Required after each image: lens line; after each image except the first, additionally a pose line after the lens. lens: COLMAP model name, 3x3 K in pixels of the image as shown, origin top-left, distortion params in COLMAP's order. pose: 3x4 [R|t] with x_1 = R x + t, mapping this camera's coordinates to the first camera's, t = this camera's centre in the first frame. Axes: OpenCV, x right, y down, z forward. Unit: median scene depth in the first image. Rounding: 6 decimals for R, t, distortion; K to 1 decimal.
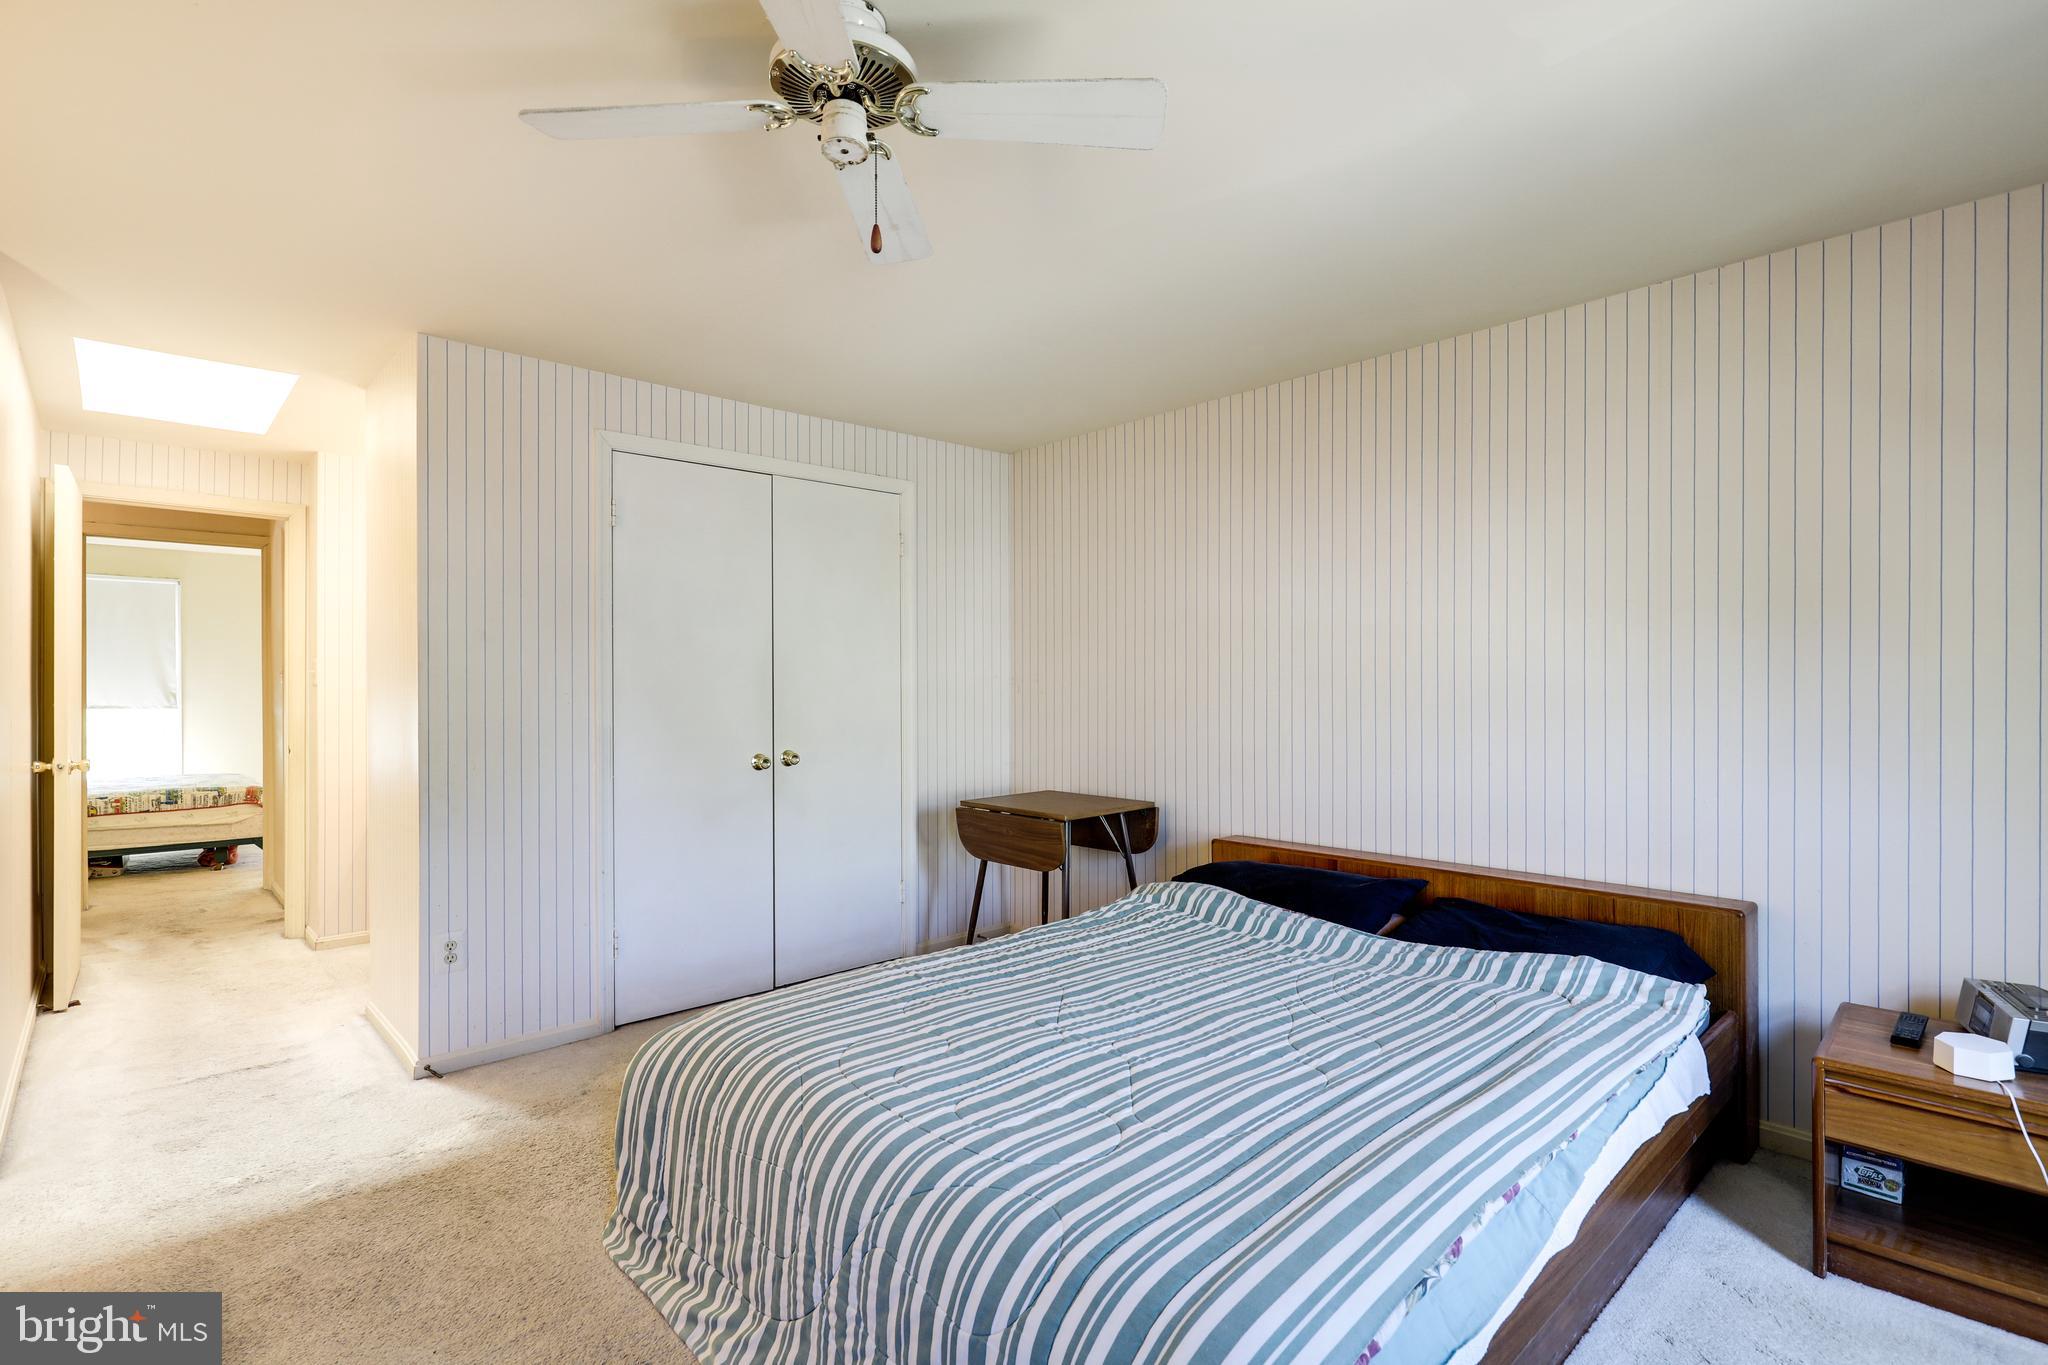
lens RADIAL K [[927.7, 0, 1024.2], [0, 927.7, 689.0], [0, 0, 1]] dist [0.003778, -0.000878]
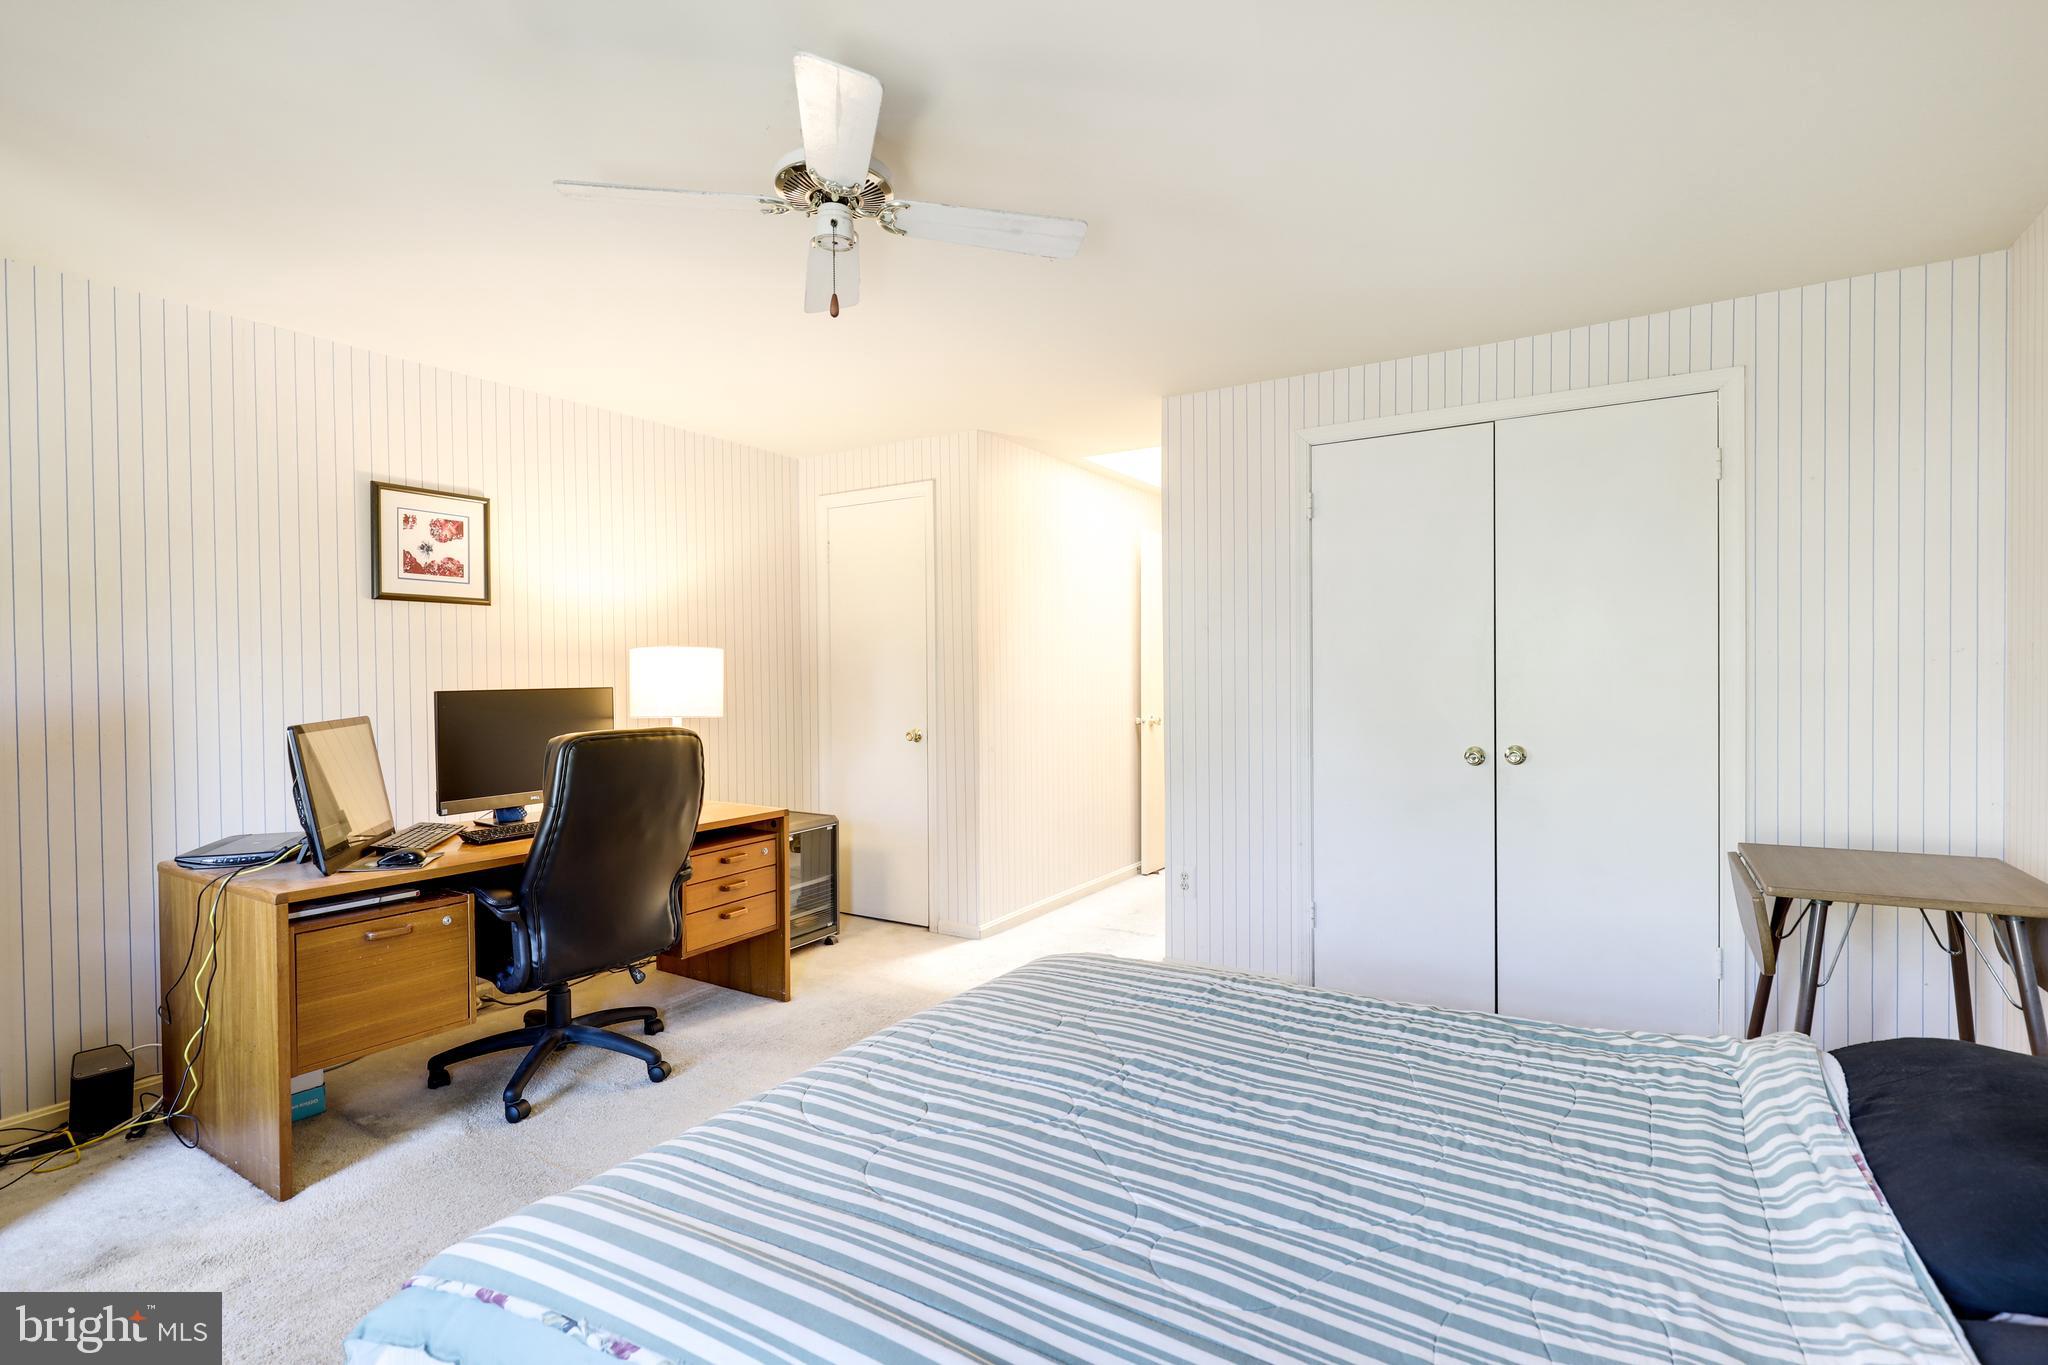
lens RADIAL K [[927.7, 0, 1022.7], [0, 927.7, 682.5], [0, 0, 1]] dist [0.003778, -0.000878]
pose [[0.305426, 0.009193, -0.952171, 0.695533], [0.005128, 0.999923, 0.011299, -0.002636], [0.952202, -0.008334, 0.305356, 0.555479]]
